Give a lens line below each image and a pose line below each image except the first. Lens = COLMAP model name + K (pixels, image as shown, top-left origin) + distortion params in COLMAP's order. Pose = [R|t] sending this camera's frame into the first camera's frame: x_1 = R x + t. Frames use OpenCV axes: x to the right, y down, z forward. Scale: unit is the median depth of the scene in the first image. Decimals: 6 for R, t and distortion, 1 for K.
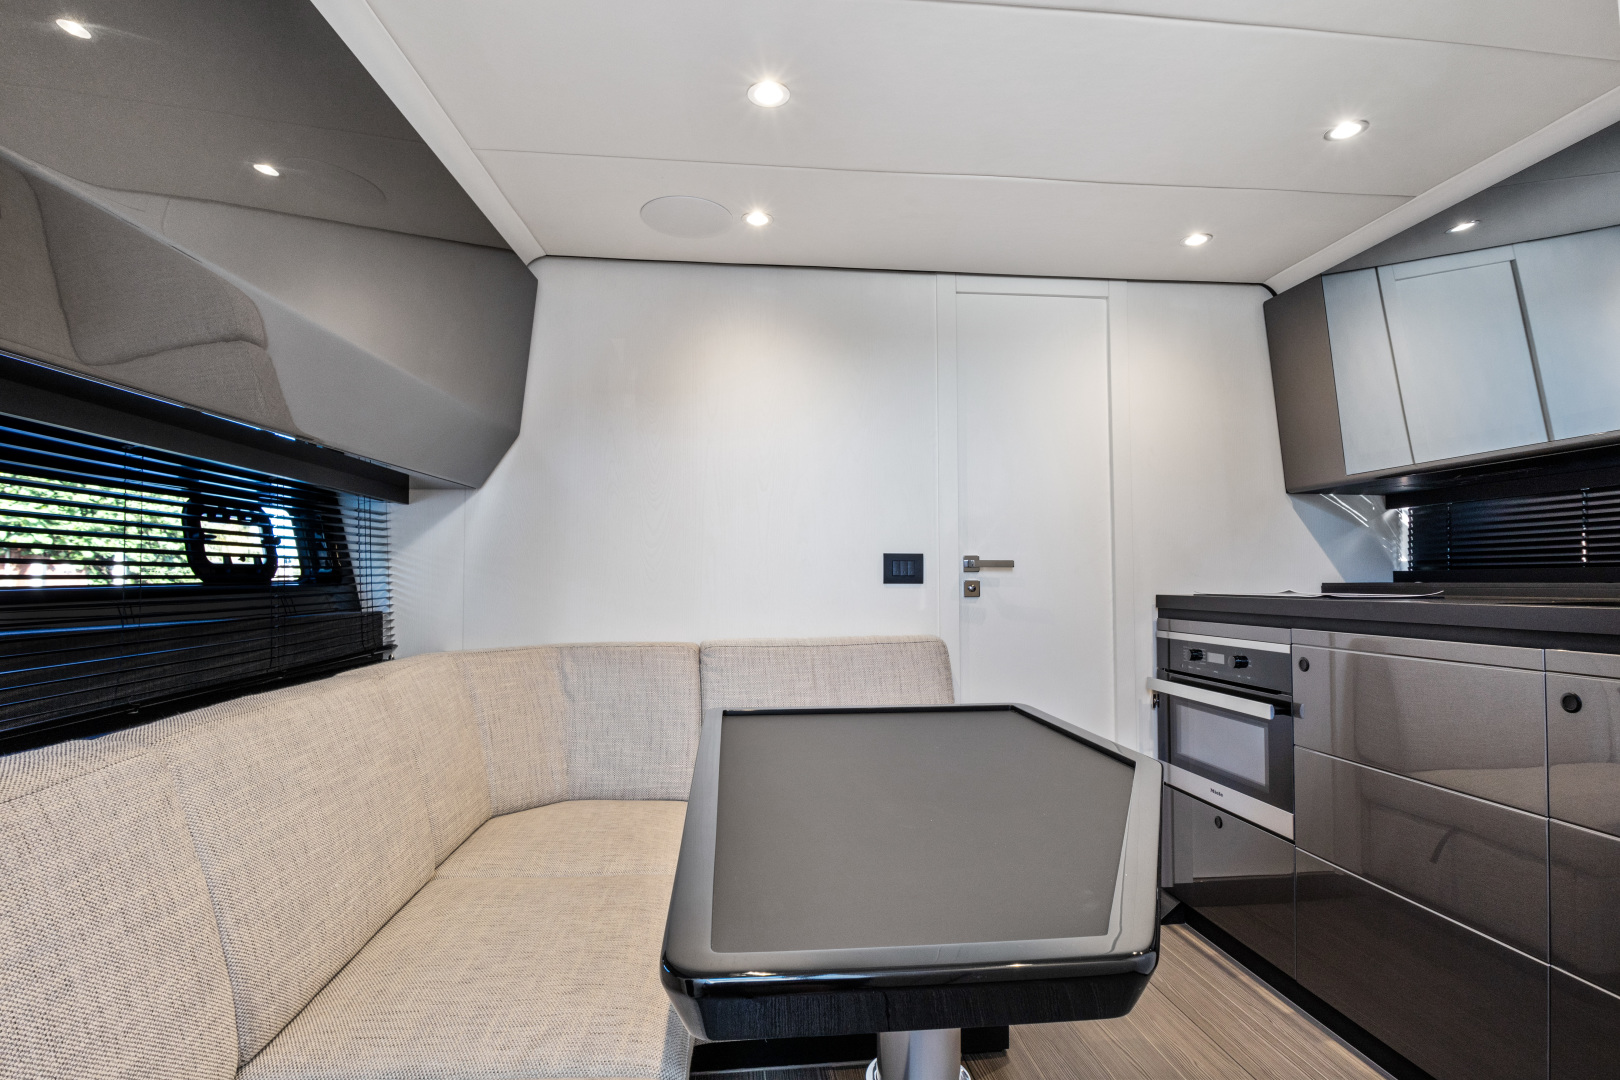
lens RADIAL K [[819.5, 0, 802.5], [0, 819.5, 542.3], [0, 0, 1]] dist [-0.028555, -0.000127]
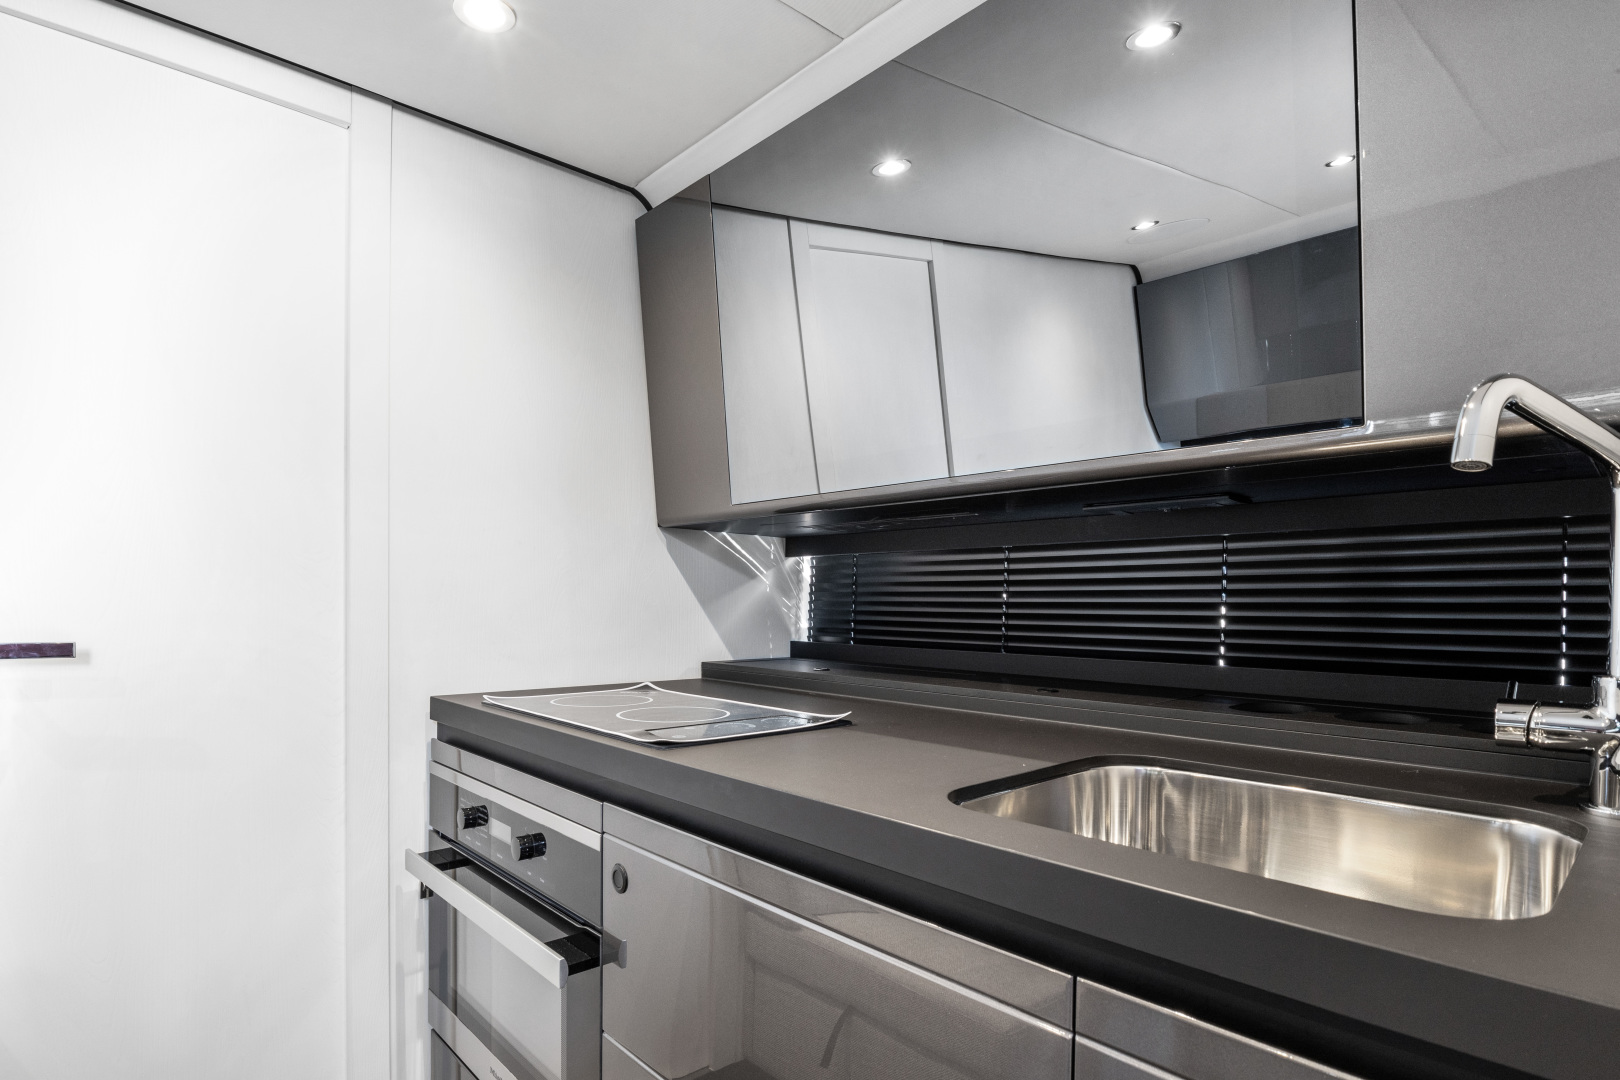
lens RADIAL K [[838.5, 0, 812.6], [0, 838.5, 568.5], [0, 0, 1]] dist [-0.019841, 0.000044]
pose [[0.799764, 0.032376, 0.599441, 0.296290], [-0.037815, 0.999279, -0.003519, -0.029562], [-0.599122, -0.019853, 0.800411, 0.388774]]
